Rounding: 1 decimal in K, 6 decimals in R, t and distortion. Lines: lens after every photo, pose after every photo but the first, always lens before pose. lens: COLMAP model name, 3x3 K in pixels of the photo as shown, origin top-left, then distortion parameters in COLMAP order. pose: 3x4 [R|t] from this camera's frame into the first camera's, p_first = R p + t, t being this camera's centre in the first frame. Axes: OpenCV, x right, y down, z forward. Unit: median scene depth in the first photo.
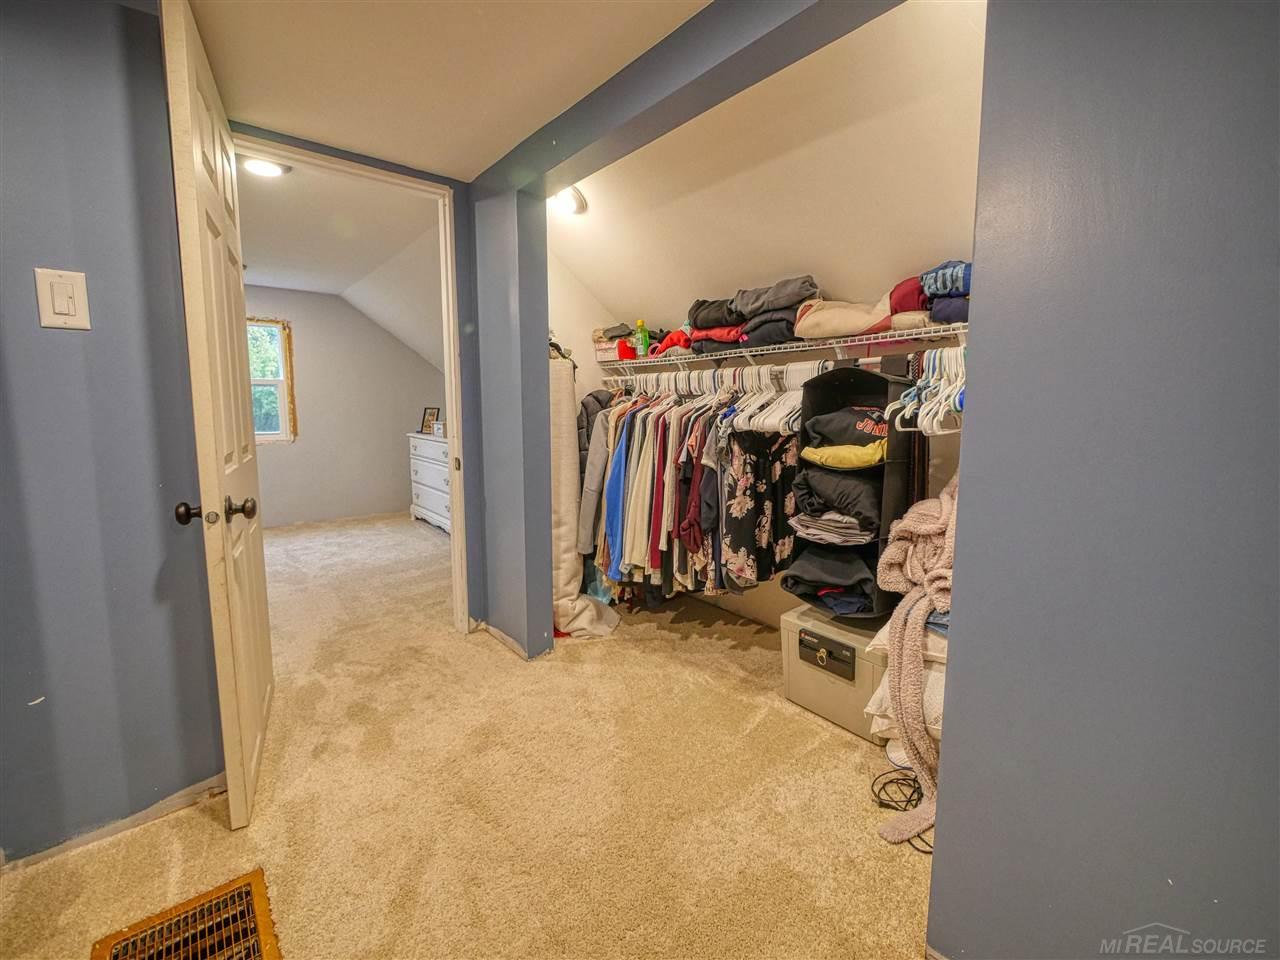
lens RADIAL K [[541.4, 0, 636.8], [0, 541.4, 466.6], [0, 0, 1]] dist [-0.004525, 0.000053]
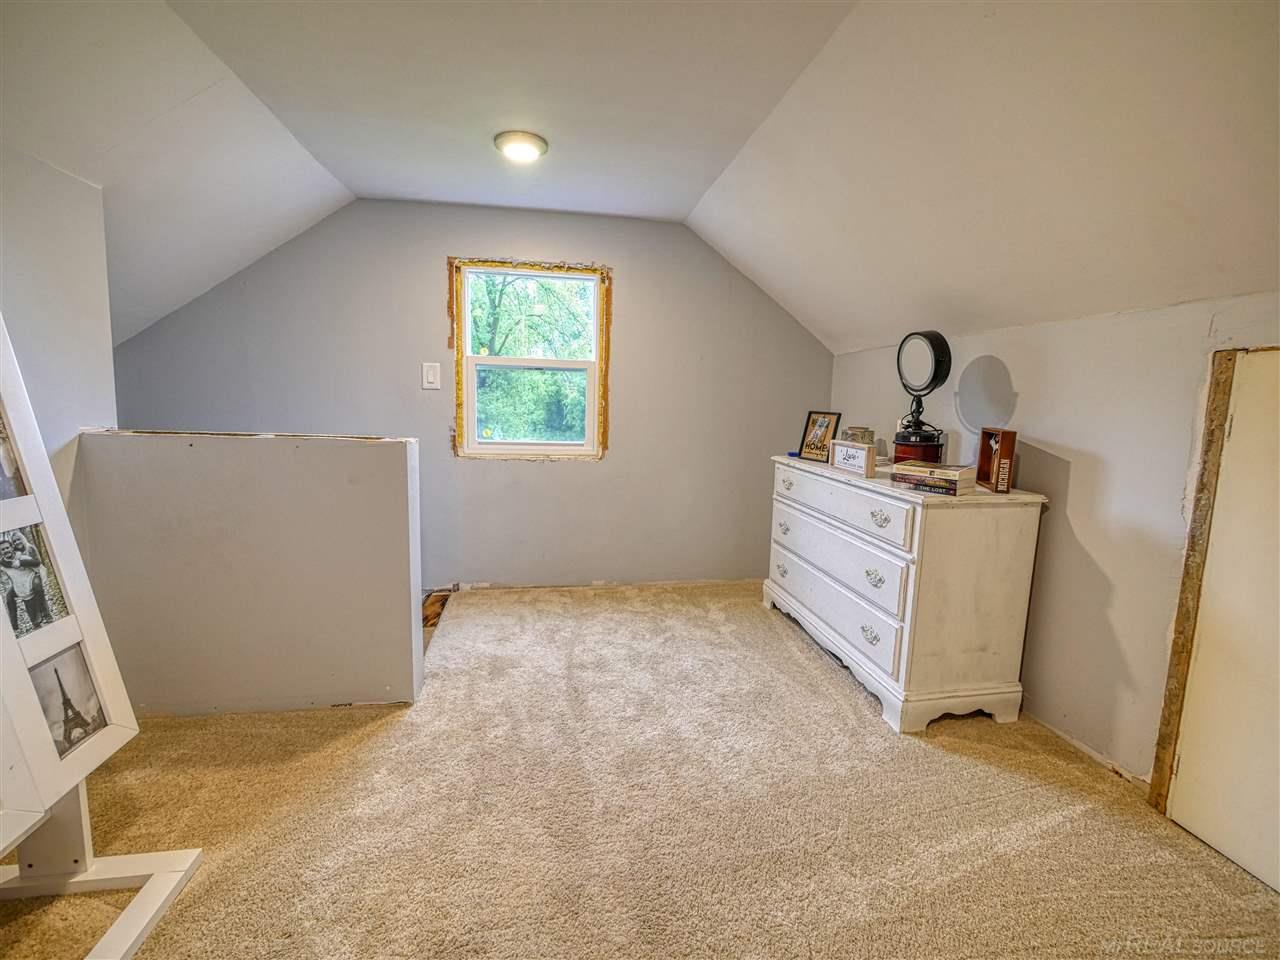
lens RADIAL K [[541.4, 0, 636.8], [0, 541.4, 466.6], [0, 0, 1]] dist [-0.004525, 0.000053]
pose [[0.864485, 0.080878, -0.496109, -0.279113], [-0.081322, 0.996472, 0.020744, -0.052965], [0.496036, 0.022412, 0.868013, 0.462992]]
